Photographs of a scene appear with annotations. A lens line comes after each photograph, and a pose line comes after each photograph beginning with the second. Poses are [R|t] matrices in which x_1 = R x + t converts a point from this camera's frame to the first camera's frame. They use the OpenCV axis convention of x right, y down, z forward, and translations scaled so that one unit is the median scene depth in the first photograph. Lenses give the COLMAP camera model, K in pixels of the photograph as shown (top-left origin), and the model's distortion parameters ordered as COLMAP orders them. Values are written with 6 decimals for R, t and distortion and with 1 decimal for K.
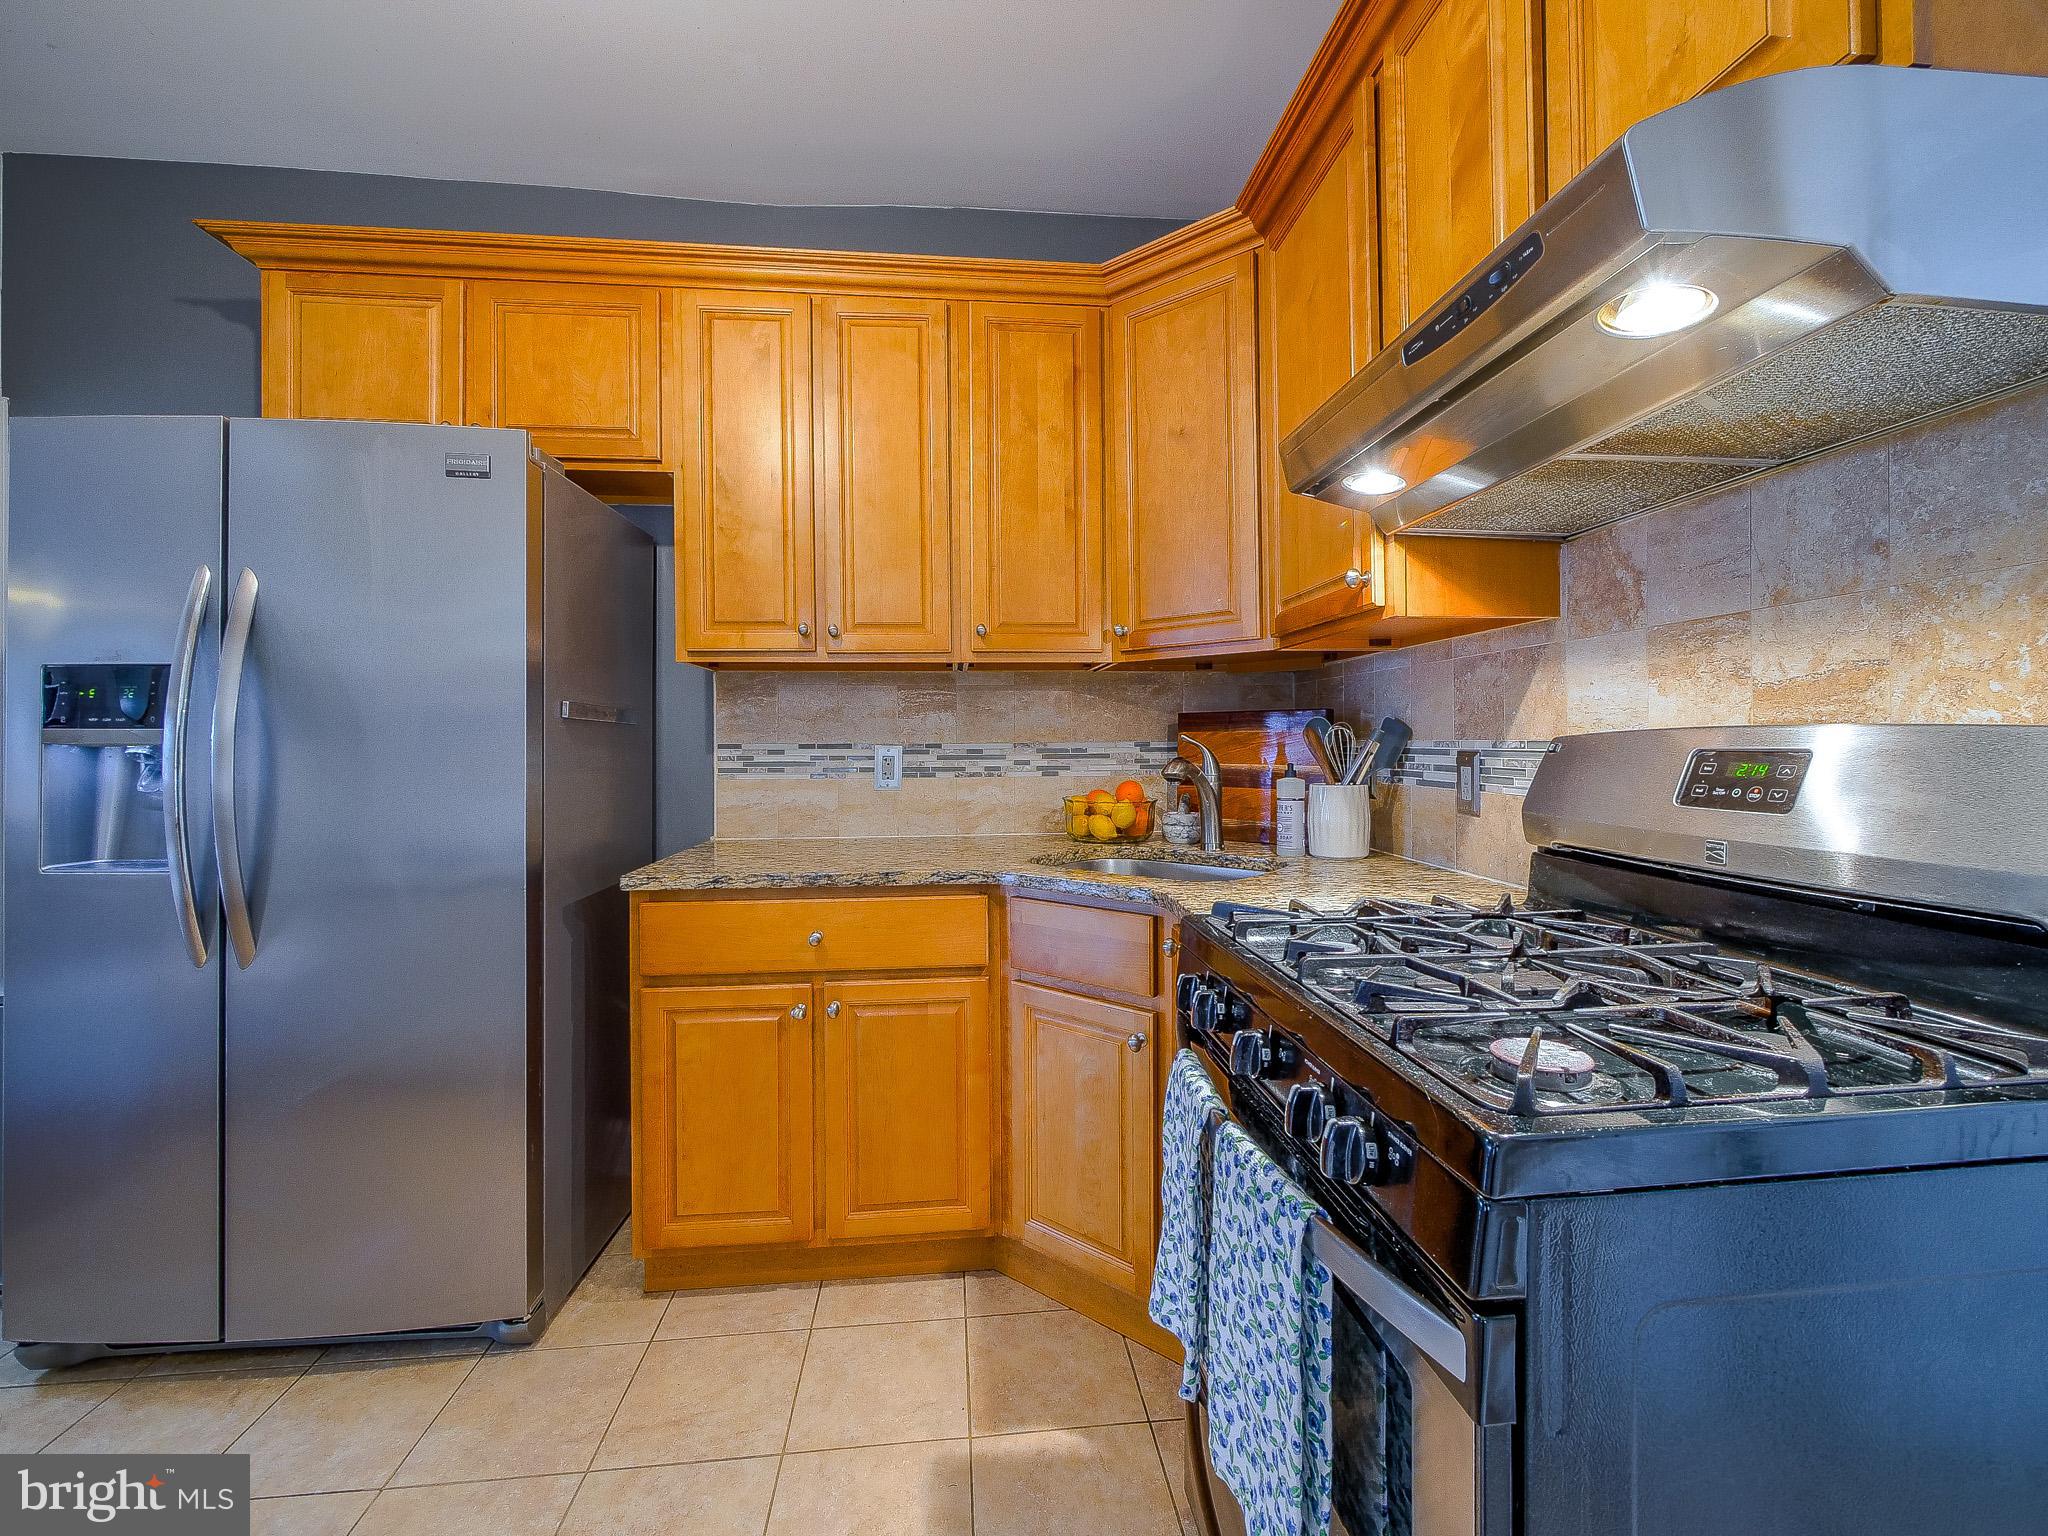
lens RADIAL K [[866.5, 0, 1038.7], [0, 866.5, 742.6], [0, 0, 1]] dist [-0.009652, 0.000503]
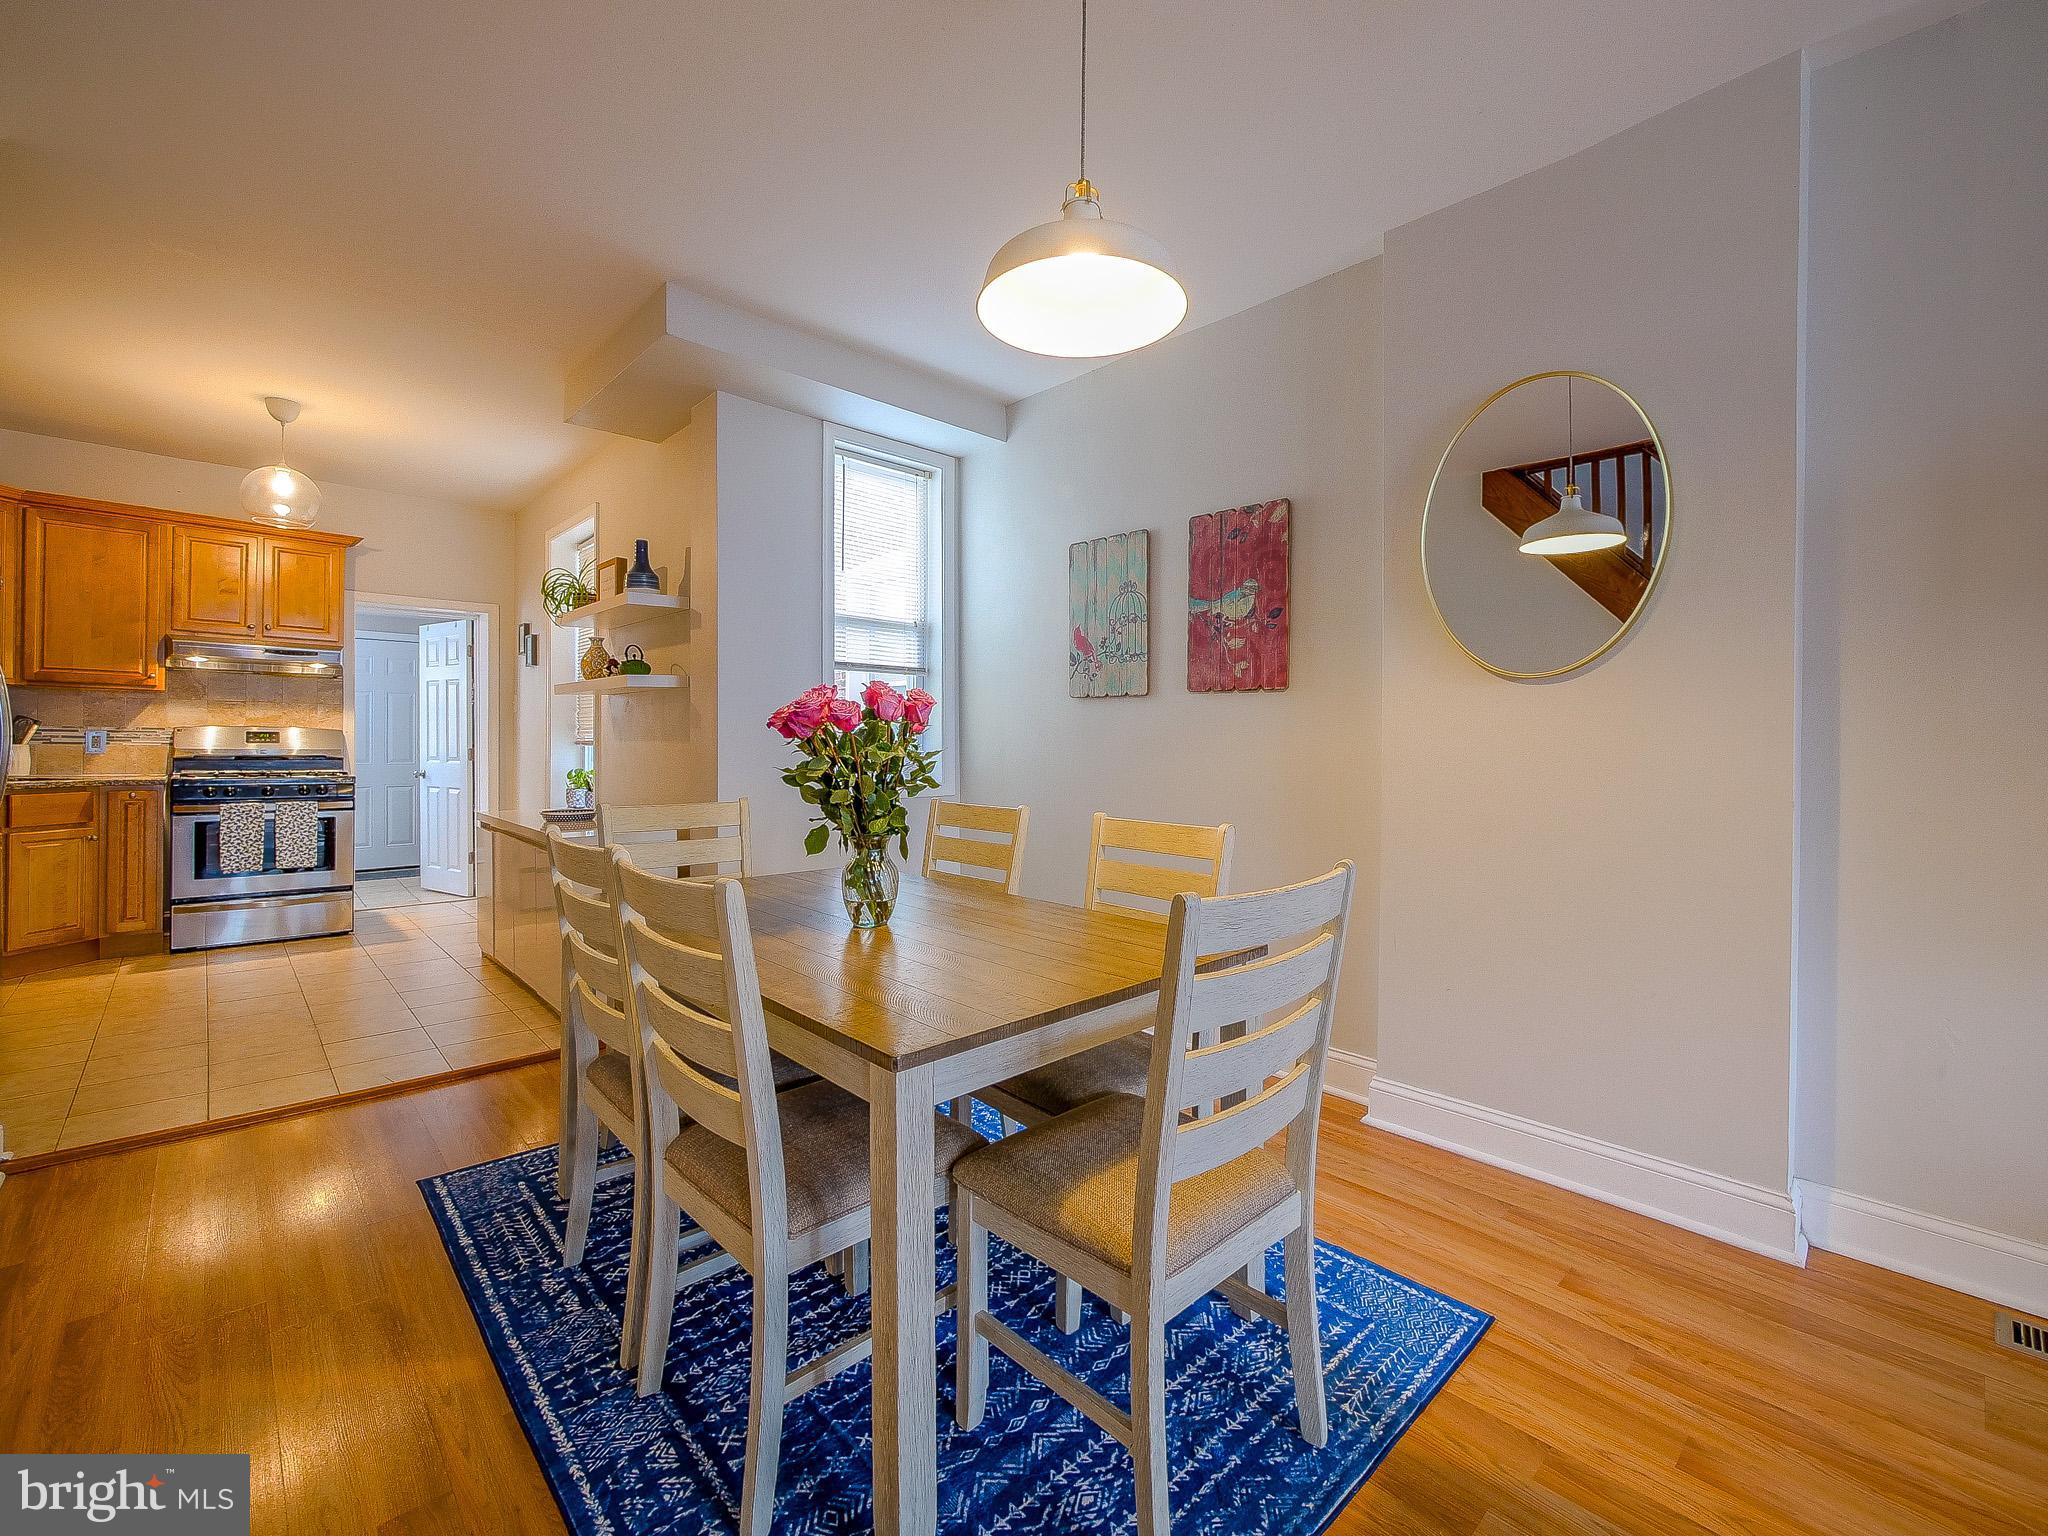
lens RADIAL K [[880.0, 0, 1045.7], [0, 880.0, 751.6], [0, 0, 1]] dist [-0.007149, -0.000611]
pose [[-0.613884, -0.012212, 0.789302, -3.572609], [-0.013488, 0.999897, 0.004980, 0.023026], [-0.789281, -0.007589, -0.613985, 0.307919]]
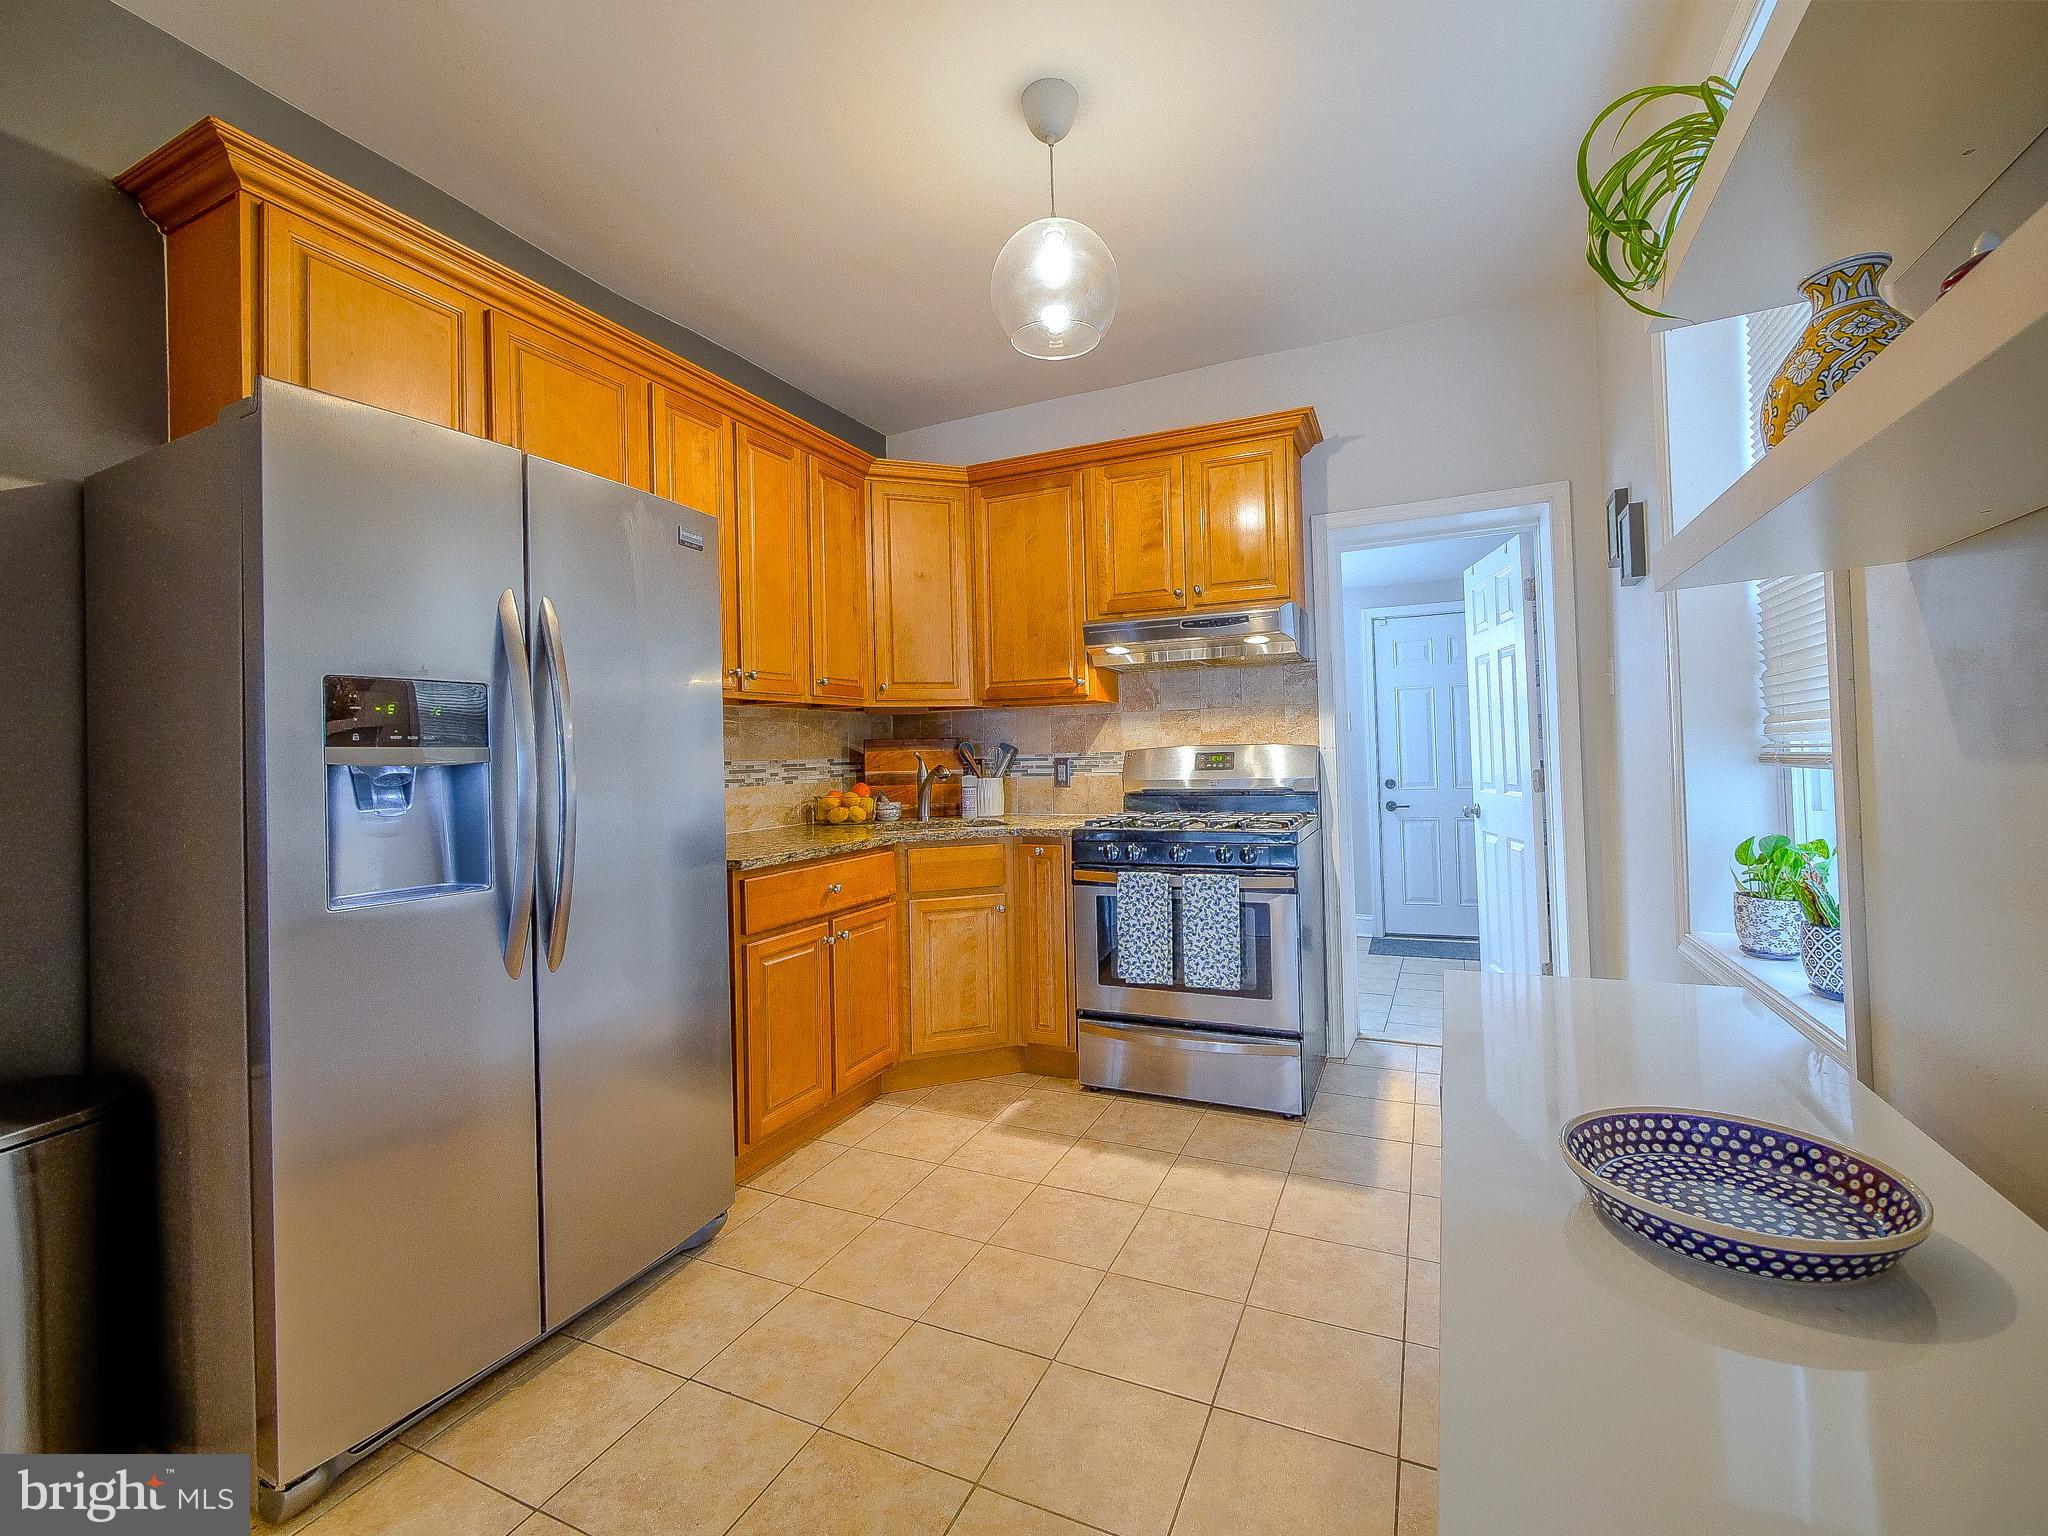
lens RADIAL K [[866.5, 0, 1038.7], [0, 866.5, 742.6], [0, 0, 1]] dist [-0.009652, 0.000503]
pose [[0.505078, 0.005043, 0.863059, -1.424272], [0.021868, 0.999587, -0.018638, 0.010231], [-0.862797, 0.028287, 0.504759, -0.062054]]
